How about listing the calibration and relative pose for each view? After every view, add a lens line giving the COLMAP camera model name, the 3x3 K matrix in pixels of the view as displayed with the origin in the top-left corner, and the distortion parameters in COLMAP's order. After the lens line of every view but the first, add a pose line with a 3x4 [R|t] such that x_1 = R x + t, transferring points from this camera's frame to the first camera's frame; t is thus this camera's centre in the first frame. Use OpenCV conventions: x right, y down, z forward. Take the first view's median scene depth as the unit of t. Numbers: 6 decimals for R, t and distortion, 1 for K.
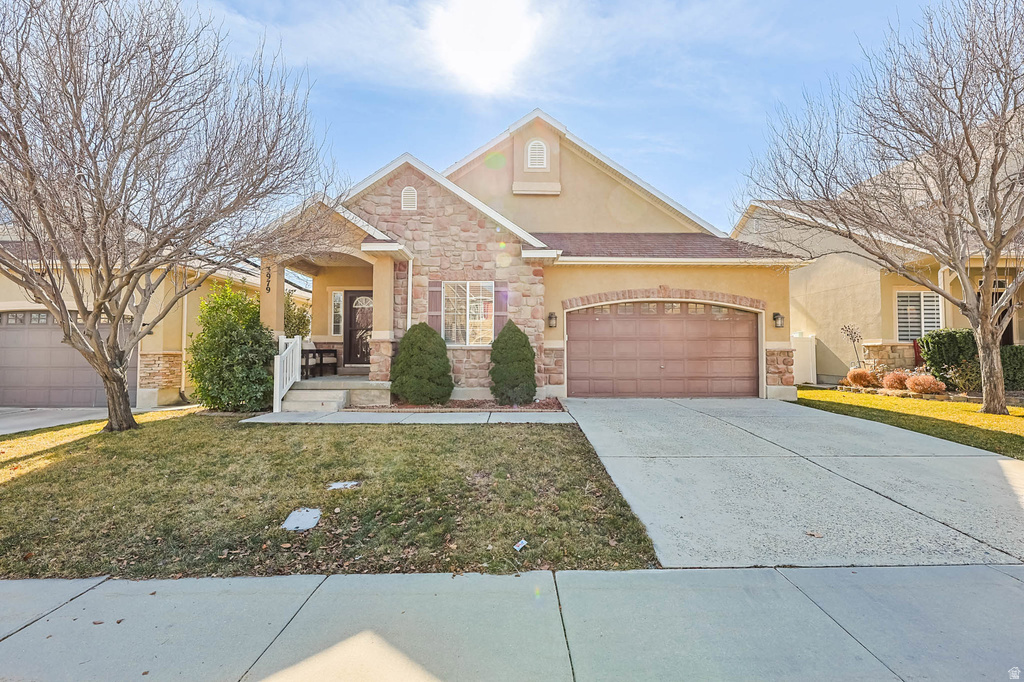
lens RADIAL K [[440.7, 0, 522.2], [0, 440.7, 348.4], [0, 0, 1]] dist [-0.004000, 0.000487]
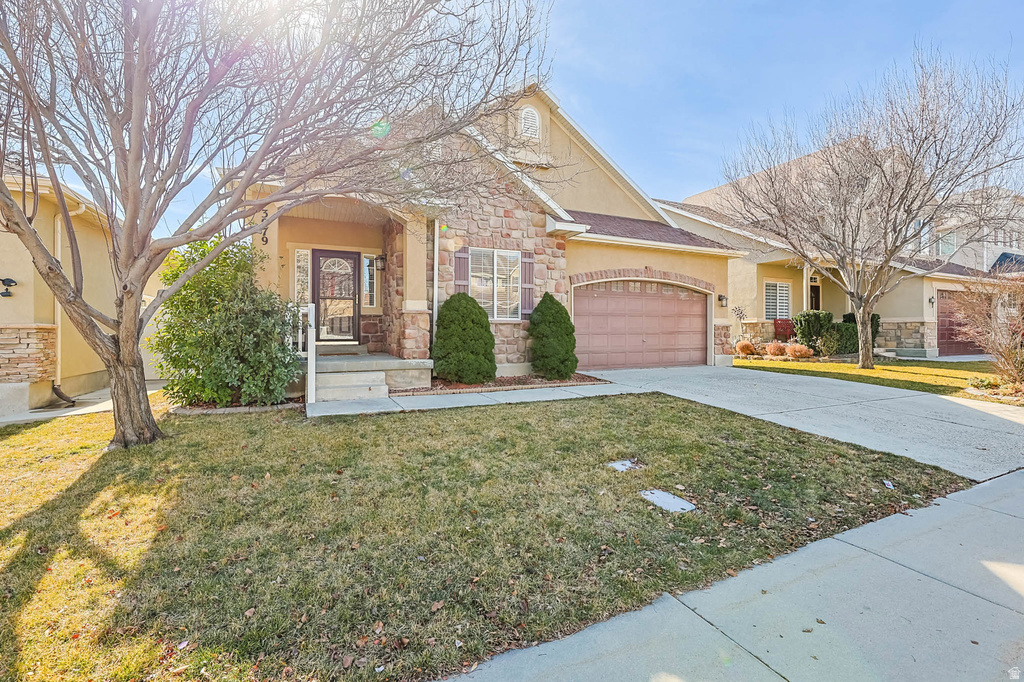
lens RADIAL K [[440.7, 0, 531.9], [0, 440.7, 349.5], [0, 0, 1]] dist [-0.004000, 0.000487]
pose [[0.908191, -0.019415, 0.418105, -0.437030], [-0.001181, 0.998801, 0.048946, 0.011696], [-0.418554, -0.044946, 0.907079, 0.118069]]
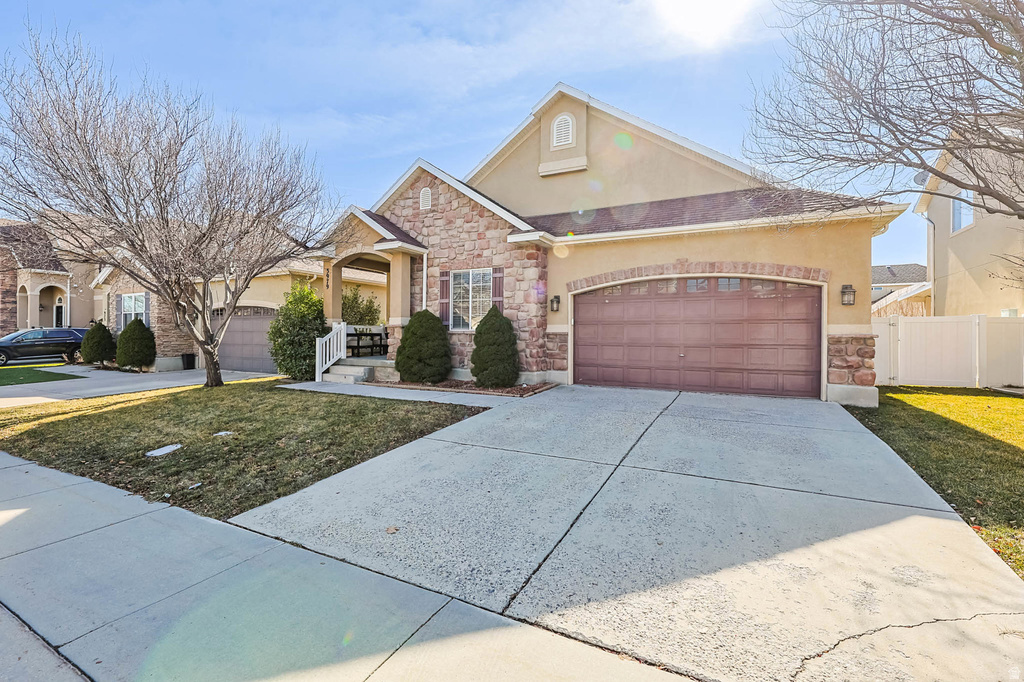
lens RADIAL K [[440.7, 0, 515.9], [0, 440.7, 348.7], [0, 0, 1]] dist [-0.004000, 0.000487]
pose [[0.884896, 0.019300, -0.465389, 0.464247], [-0.002362, 0.999314, 0.036951, -0.000987], [0.465783, -0.031598, 0.884335, 0.103419]]
